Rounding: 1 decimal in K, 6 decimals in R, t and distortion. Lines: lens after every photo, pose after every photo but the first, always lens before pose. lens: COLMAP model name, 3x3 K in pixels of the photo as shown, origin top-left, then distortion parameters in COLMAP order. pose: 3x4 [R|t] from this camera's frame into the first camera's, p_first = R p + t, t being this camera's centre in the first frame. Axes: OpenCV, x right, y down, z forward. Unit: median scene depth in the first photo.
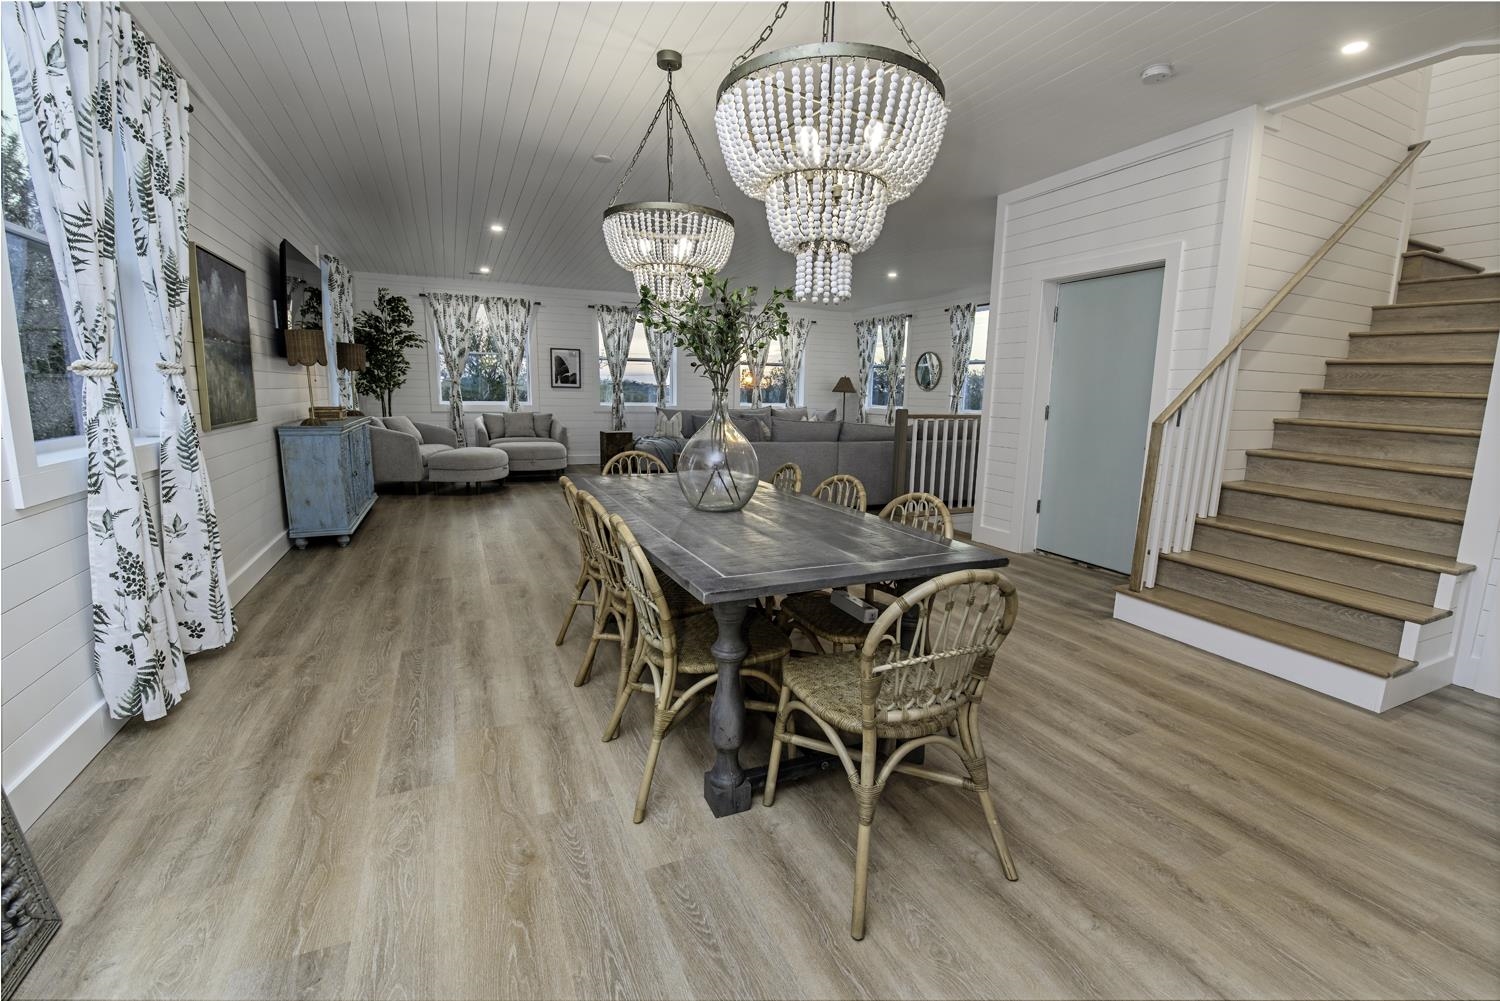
lens RADIAL K [[644.2, 0, 755.9], [0, 644.2, 495.5], [0, 0, 1]] dist [-0.015552, -0.001738]
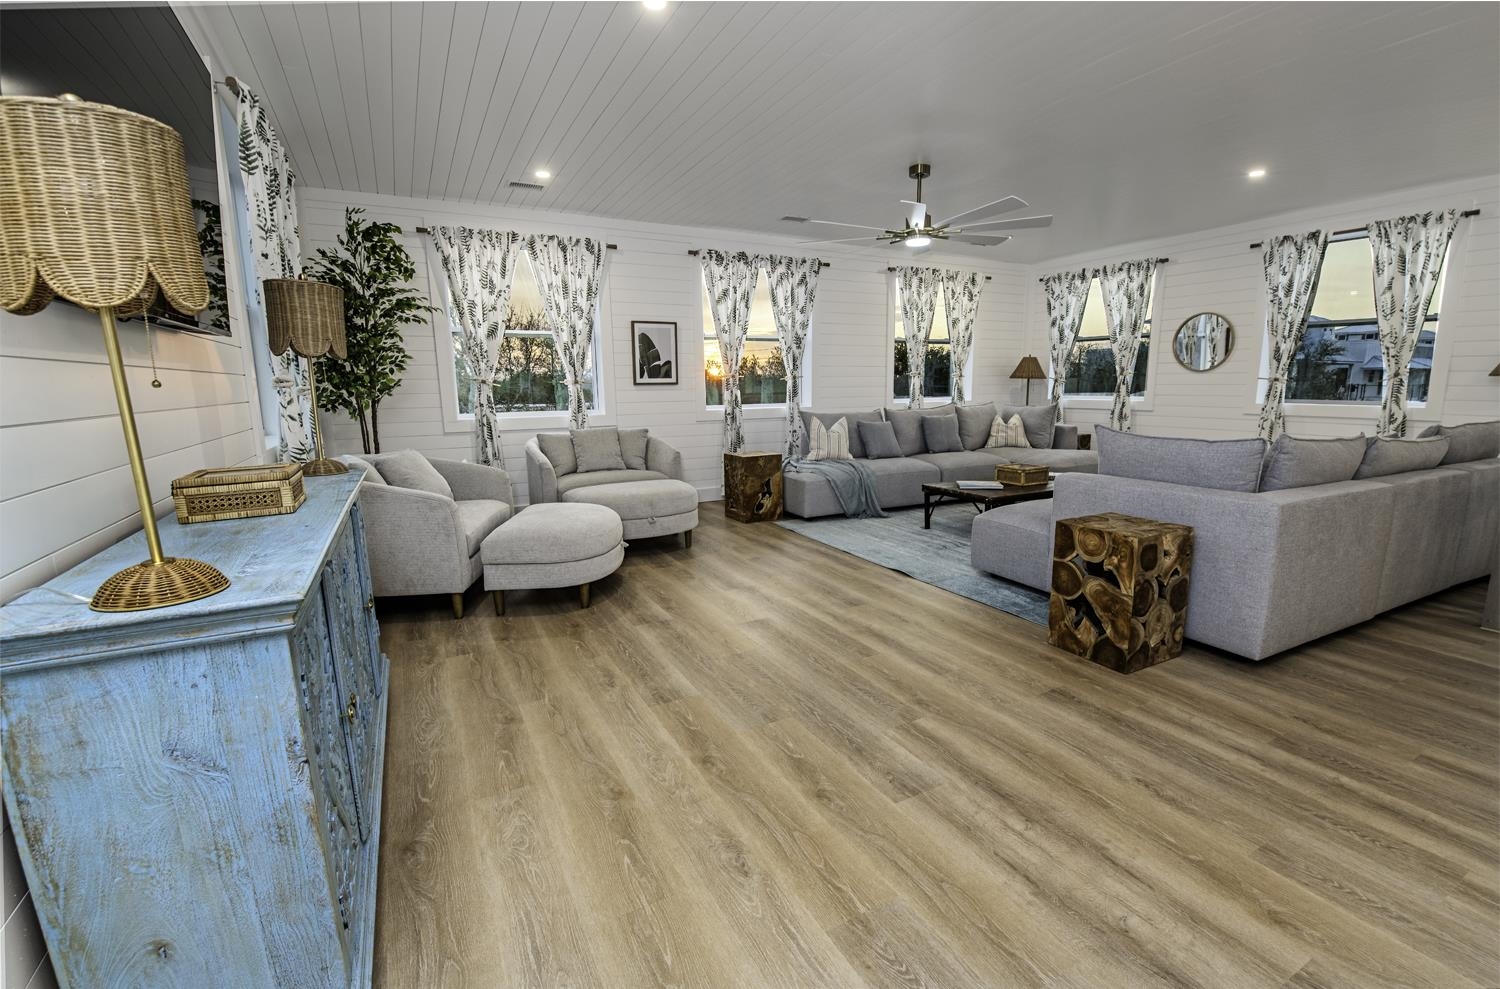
lens RADIAL K [[644.2, 0, 752.2], [0, 644.2, 497.0], [0, 0, 1]] dist [-0.015552, -0.001738]
pose [[0.997750, -0.042287, 0.052017, -0.258827], [0.041371, 0.998971, 0.018559, -0.071794], [-0.052748, -0.016365, 0.998474, 0.399262]]
